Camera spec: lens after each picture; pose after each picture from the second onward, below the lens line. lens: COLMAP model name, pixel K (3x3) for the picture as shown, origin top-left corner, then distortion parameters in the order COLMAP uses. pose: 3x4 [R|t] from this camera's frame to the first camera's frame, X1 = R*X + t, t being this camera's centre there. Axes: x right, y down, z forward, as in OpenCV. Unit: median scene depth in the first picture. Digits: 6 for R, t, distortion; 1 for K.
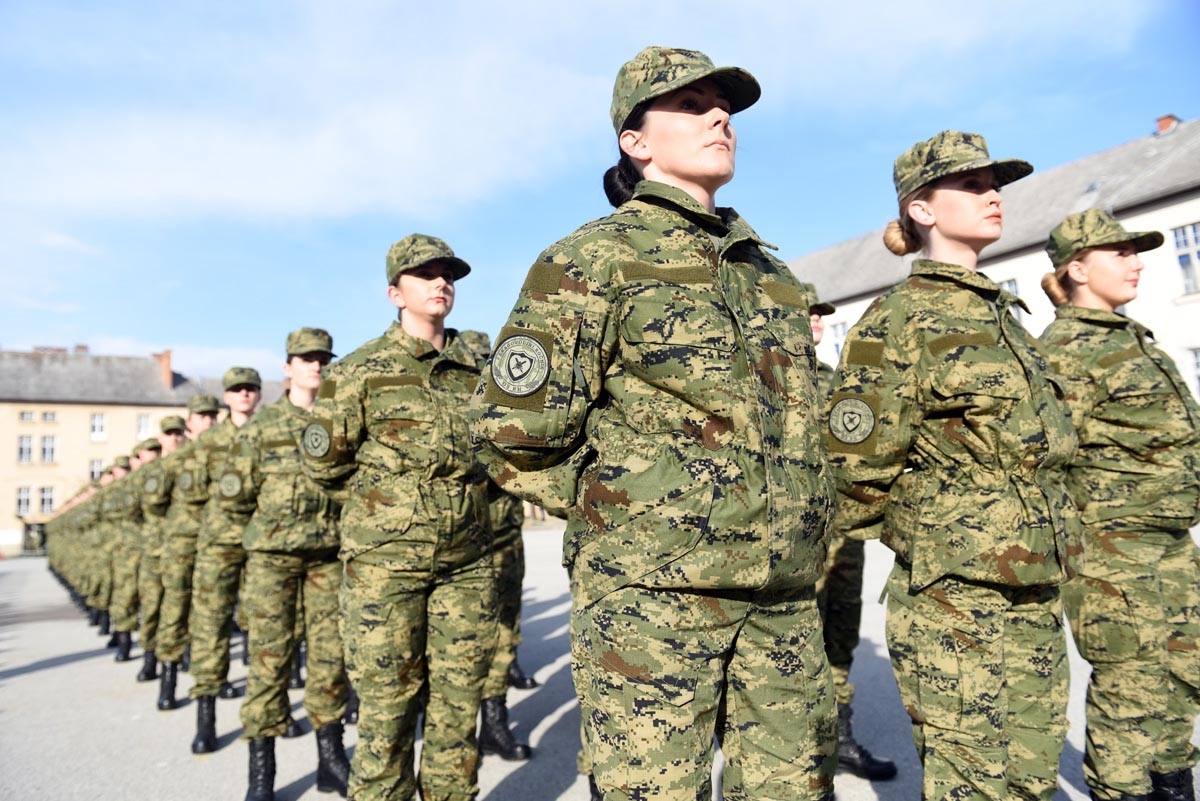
lens RADIAL K [[895.1, 0, 600.0], [0, 895.1, 400.5], [0, 0, 1]] dist [-0.129974, 0.003279]
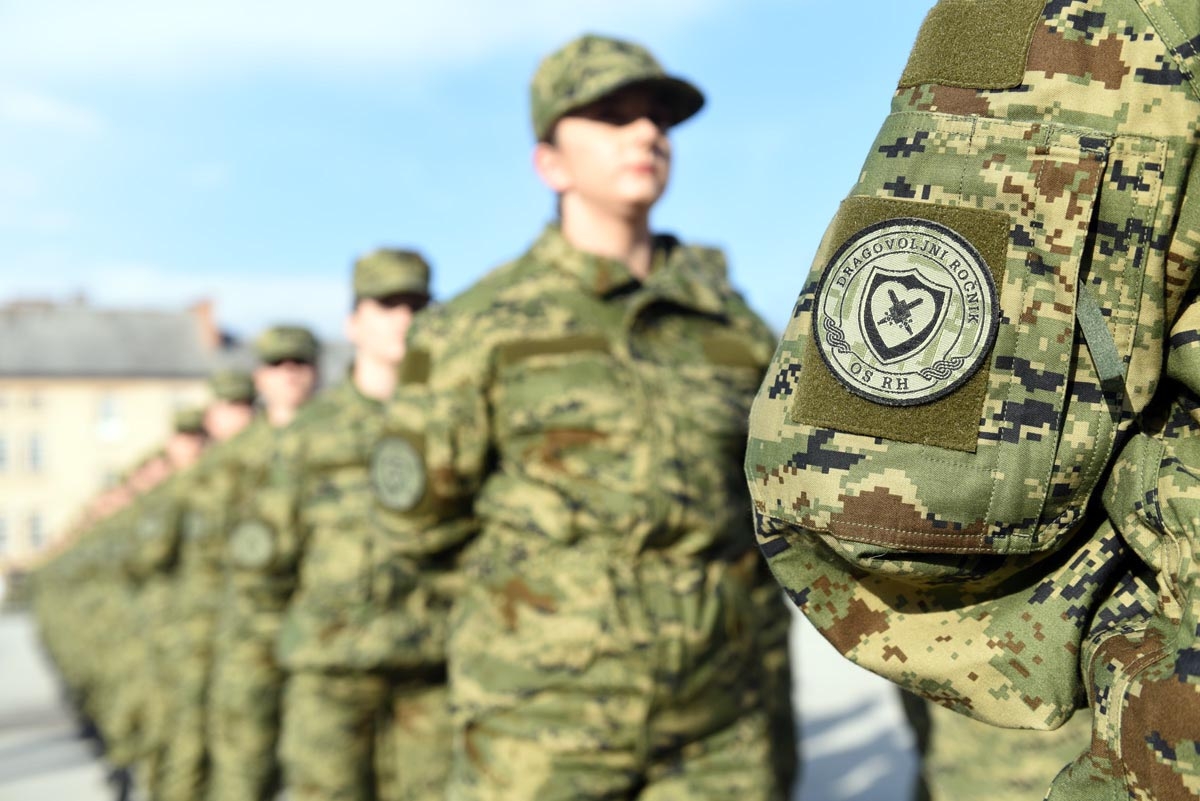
lens RADIAL K [[1315.3, 0, 600.0], [0, 1315.3, 400.5], [0, 0, 1]] dist [-0.018751, -0.009758]
pose [[0.979146, -0.018449, -0.202317, -0.067500], [0.026153, 0.999028, 0.035472, -0.017715], [0.201466, -0.040023, 0.978678, 0.327022]]
